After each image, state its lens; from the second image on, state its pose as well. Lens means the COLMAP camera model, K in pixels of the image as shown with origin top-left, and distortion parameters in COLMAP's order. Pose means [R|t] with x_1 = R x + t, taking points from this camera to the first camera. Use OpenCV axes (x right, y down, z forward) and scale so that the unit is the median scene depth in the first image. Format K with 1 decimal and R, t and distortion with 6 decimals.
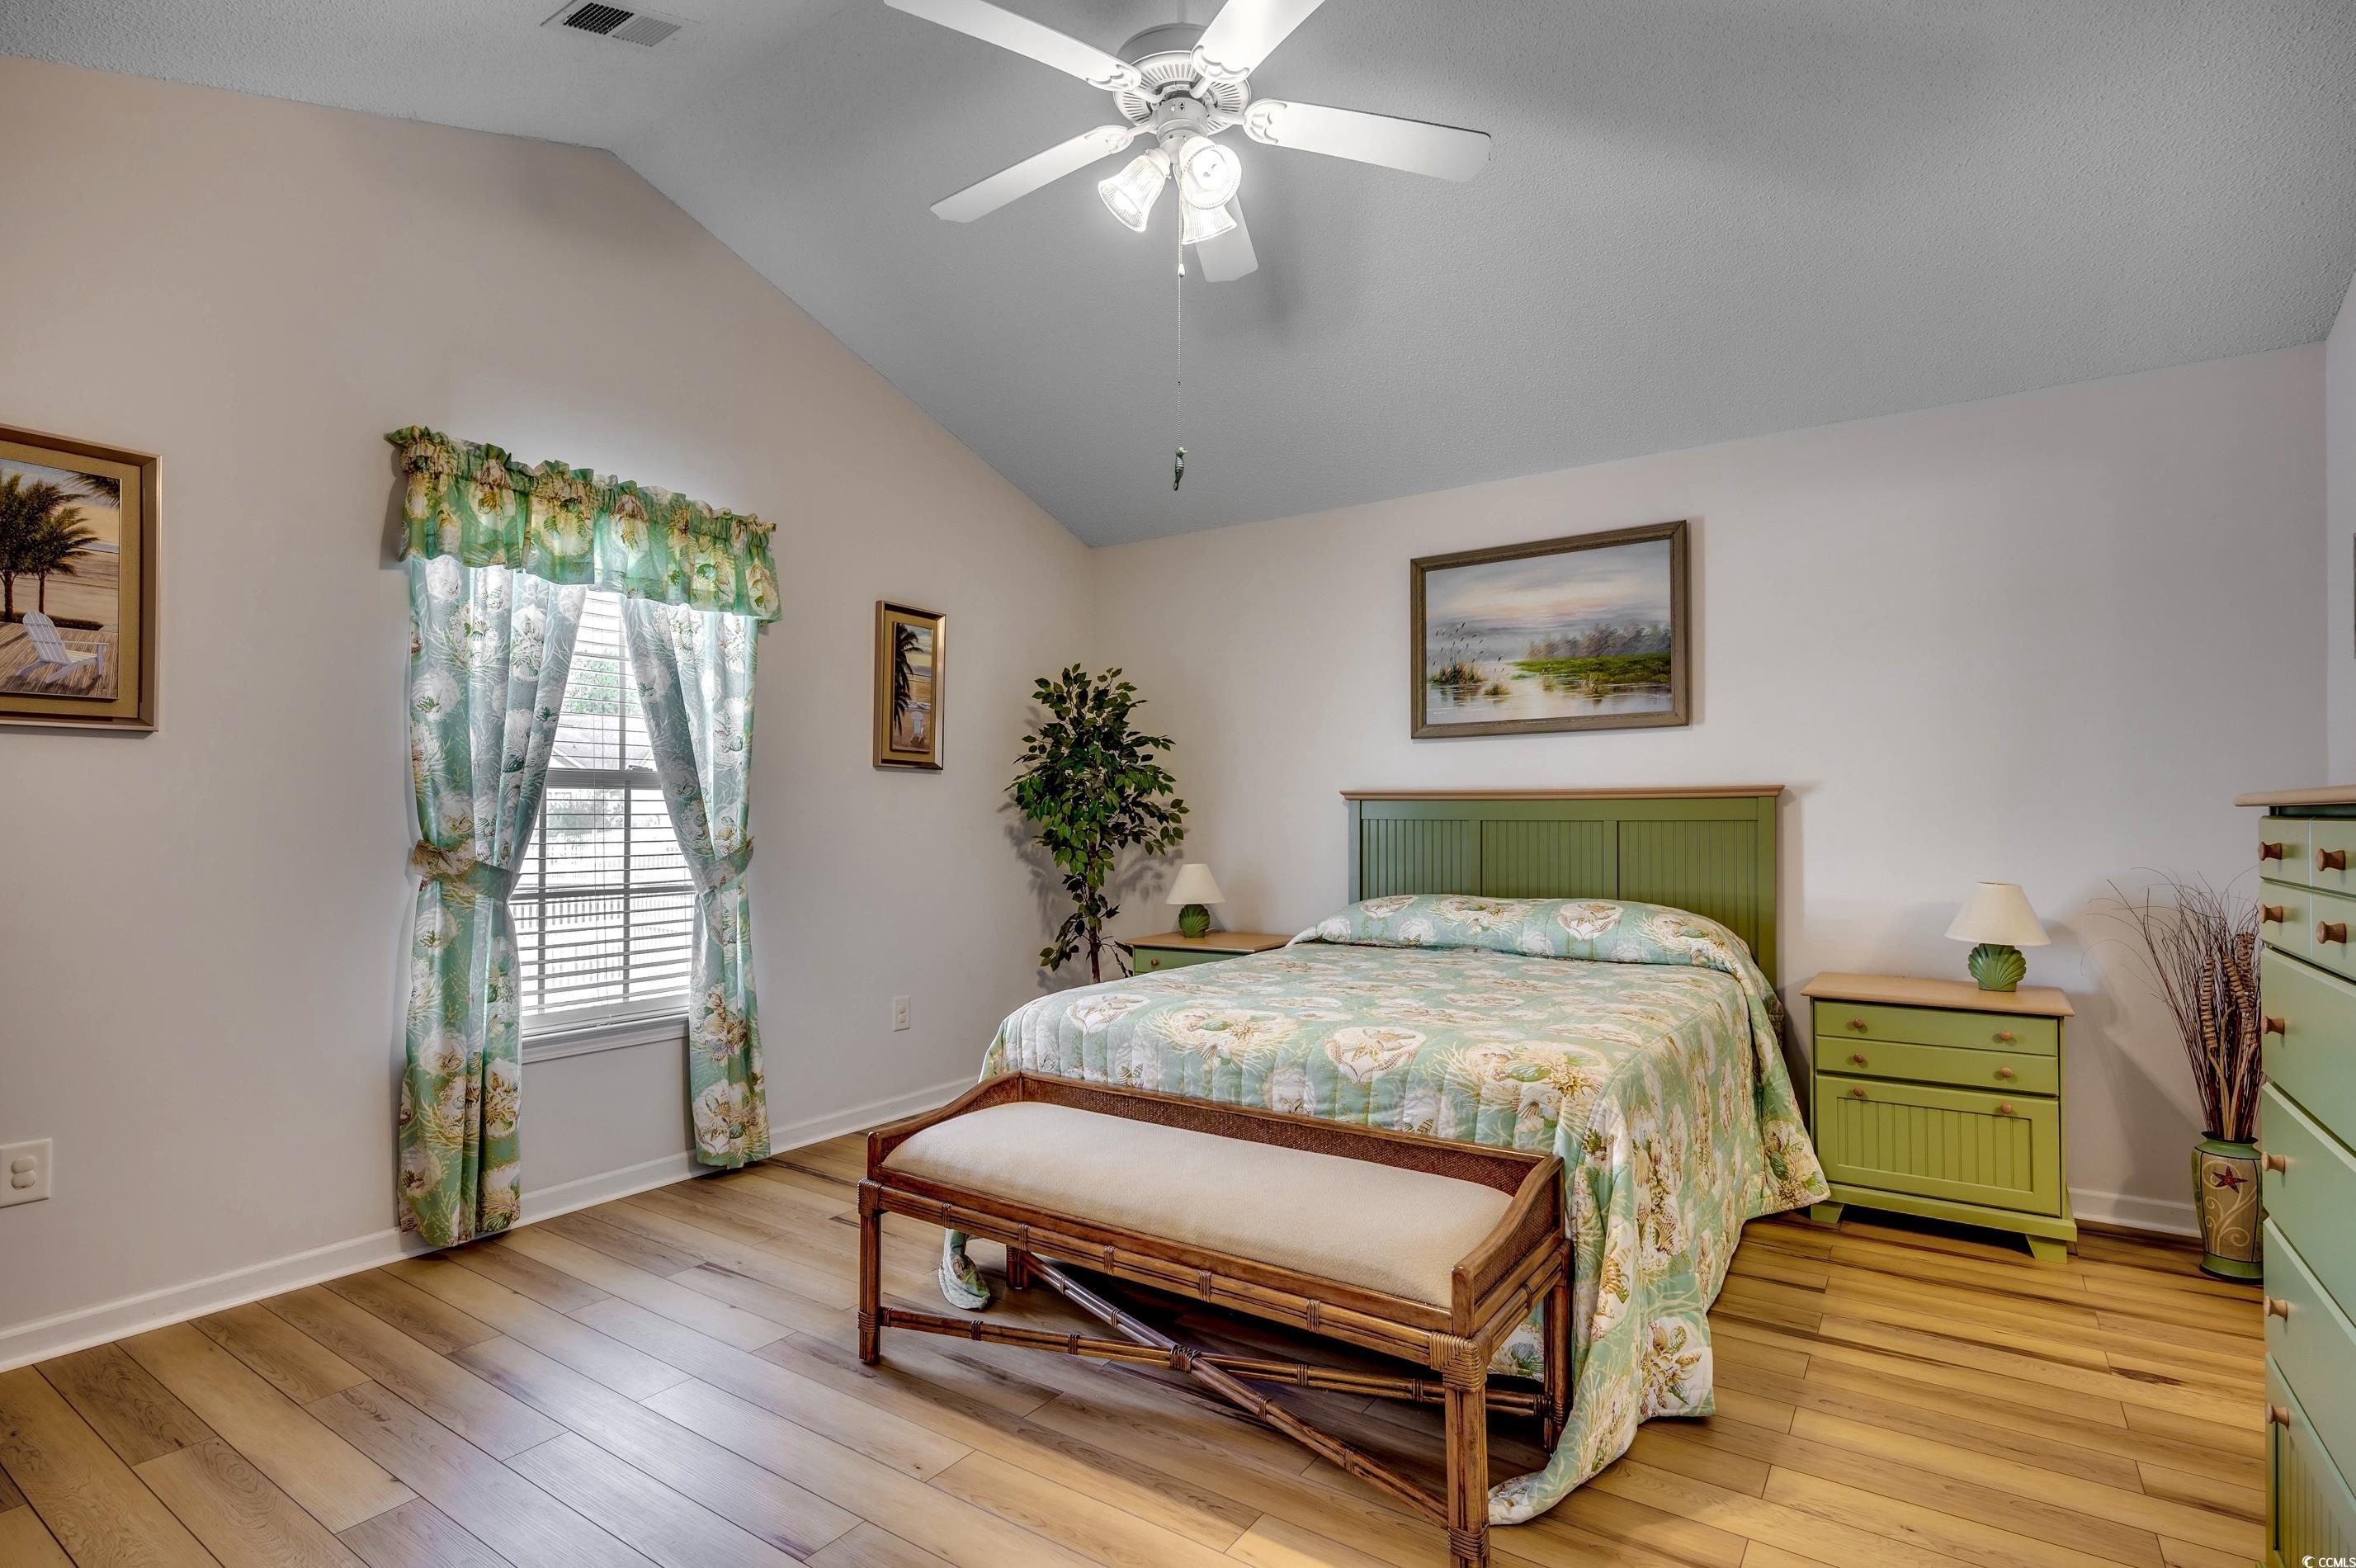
lens RADIAL K [[1141.1, 0, 1185.8], [0, 1141.1, 801.2], [0, 0, 1]] dist [0.000315, 0.000578]
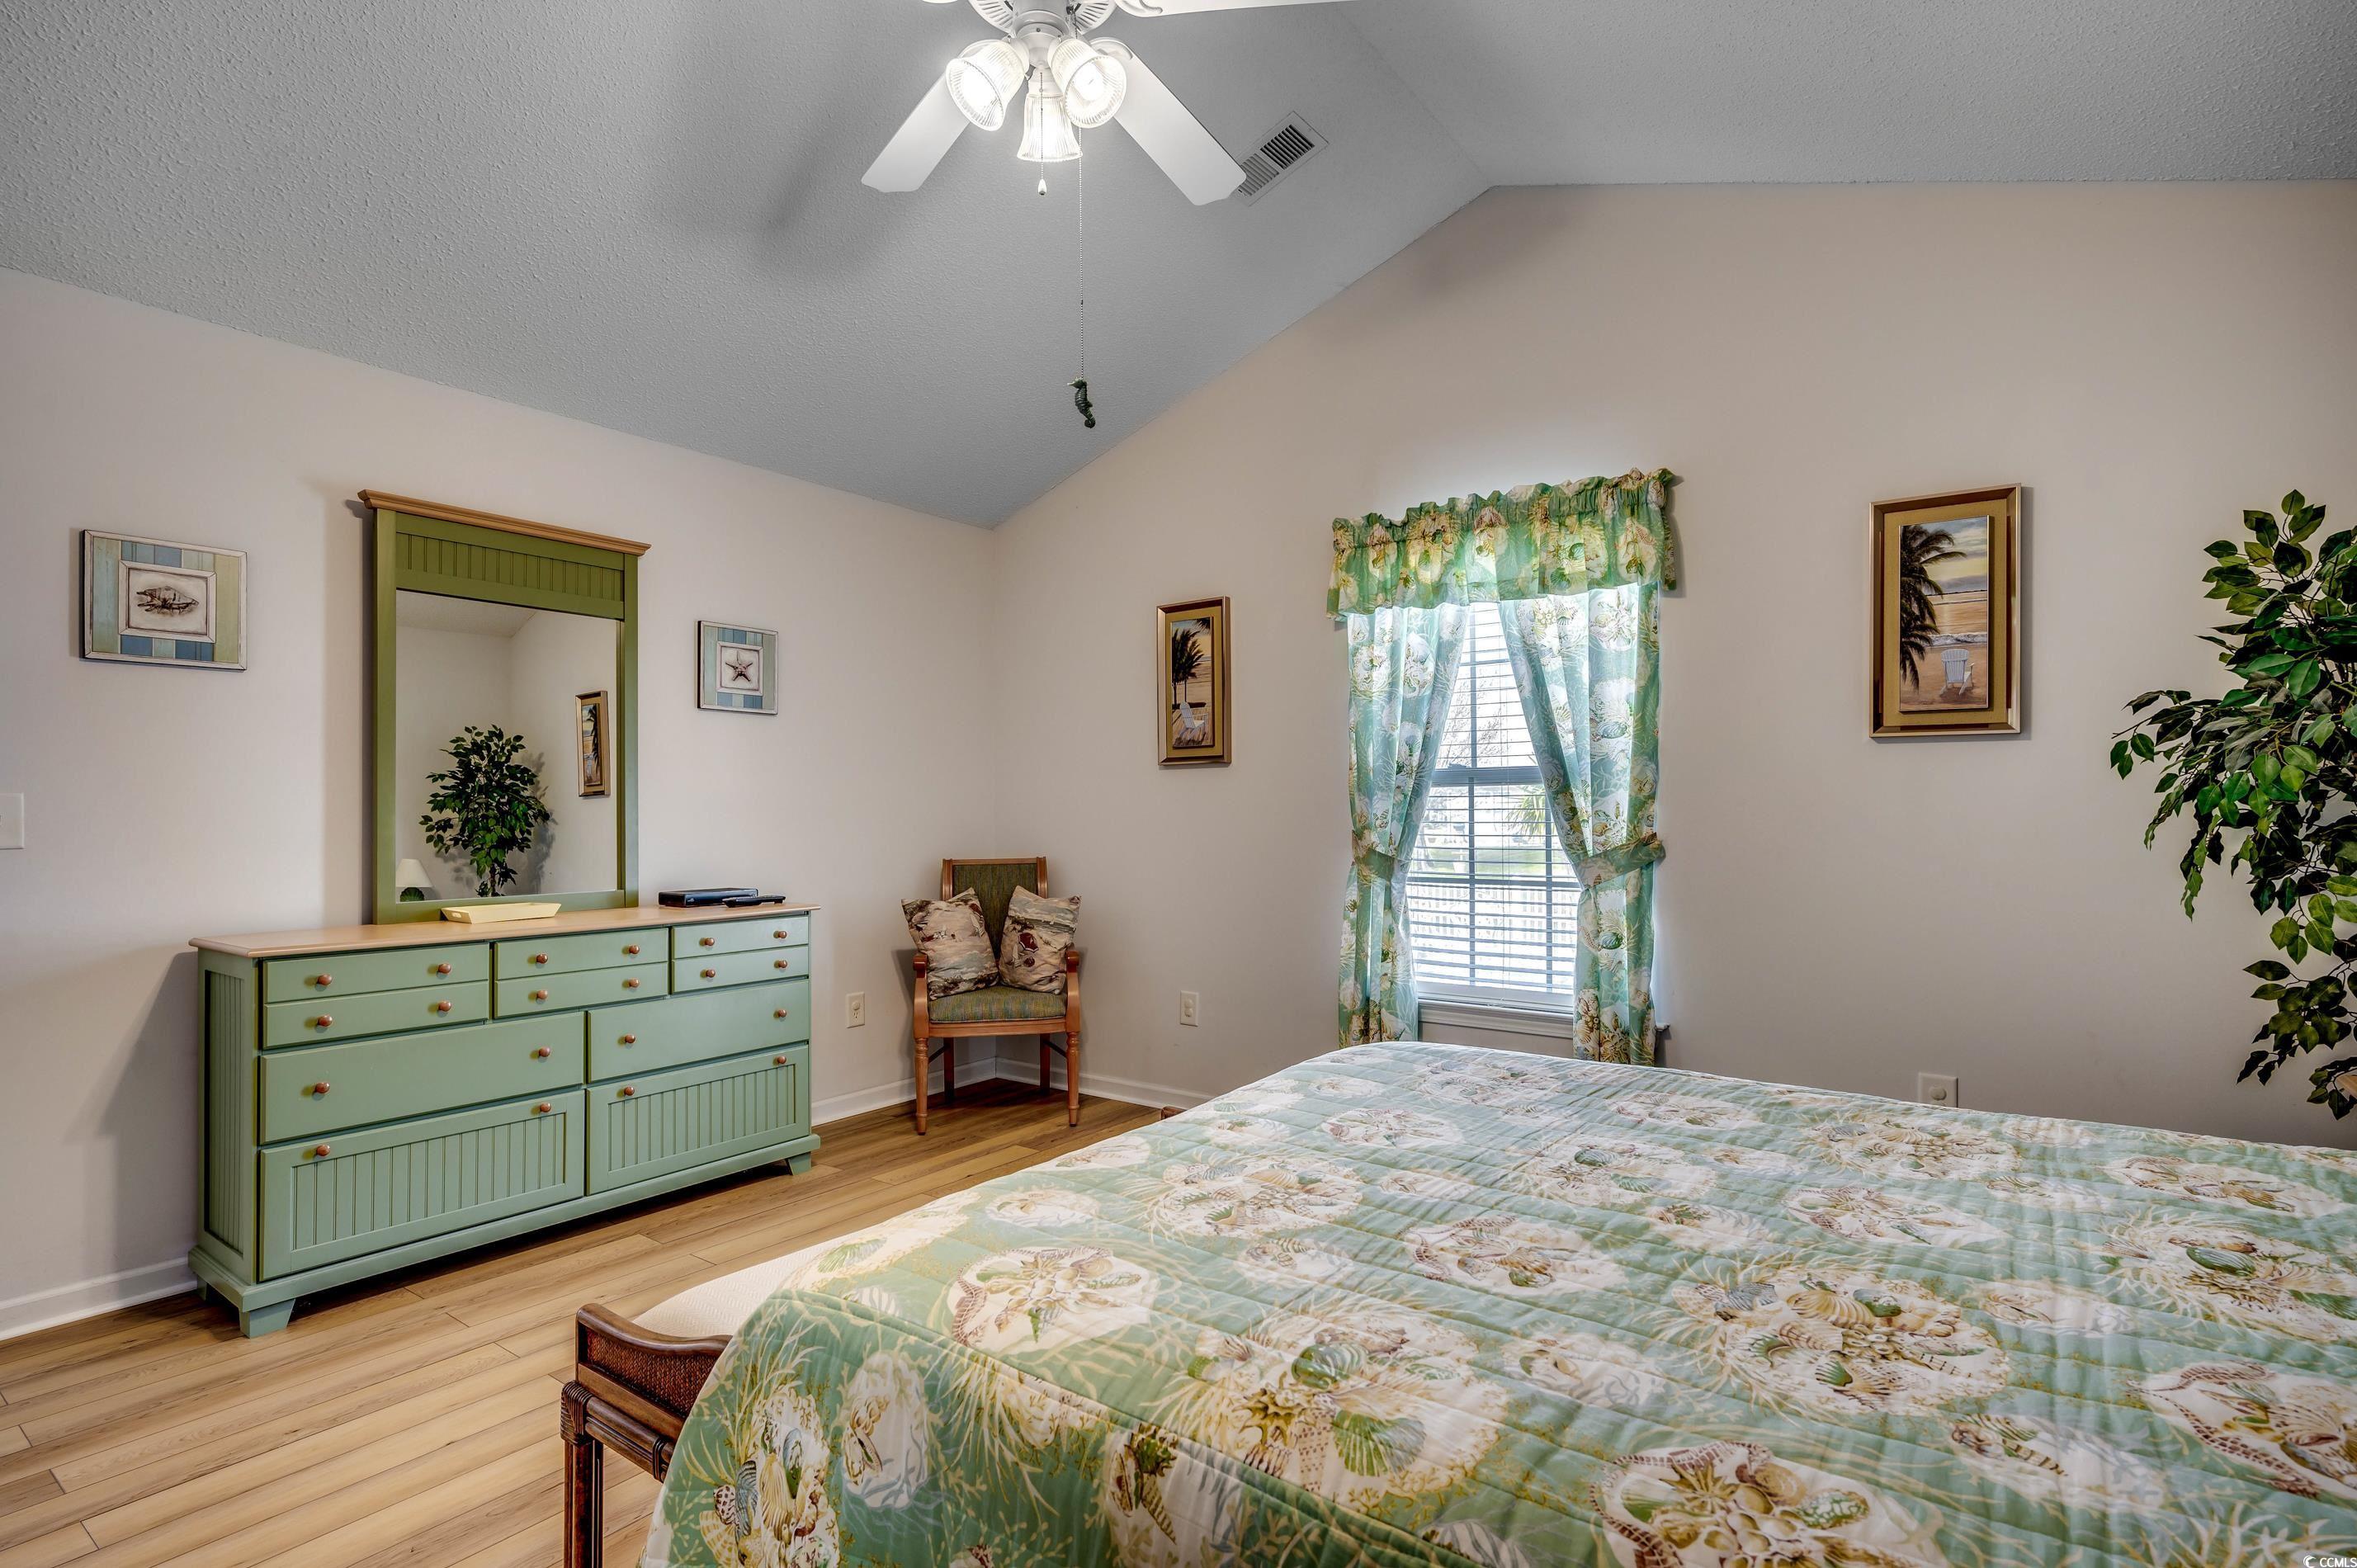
lens RADIAL K [[1134.3, 0, 1186.6], [0, 1134.3, 793.2], [0, 0, 1]] dist [-0.001872, -0.000136]
pose [[-0.038319, -0.017786, -0.999107, 0.577548], [0.020981, 0.999607, -0.018599, 0.010477], [0.999045, -0.021675, -0.037931, 0.772724]]
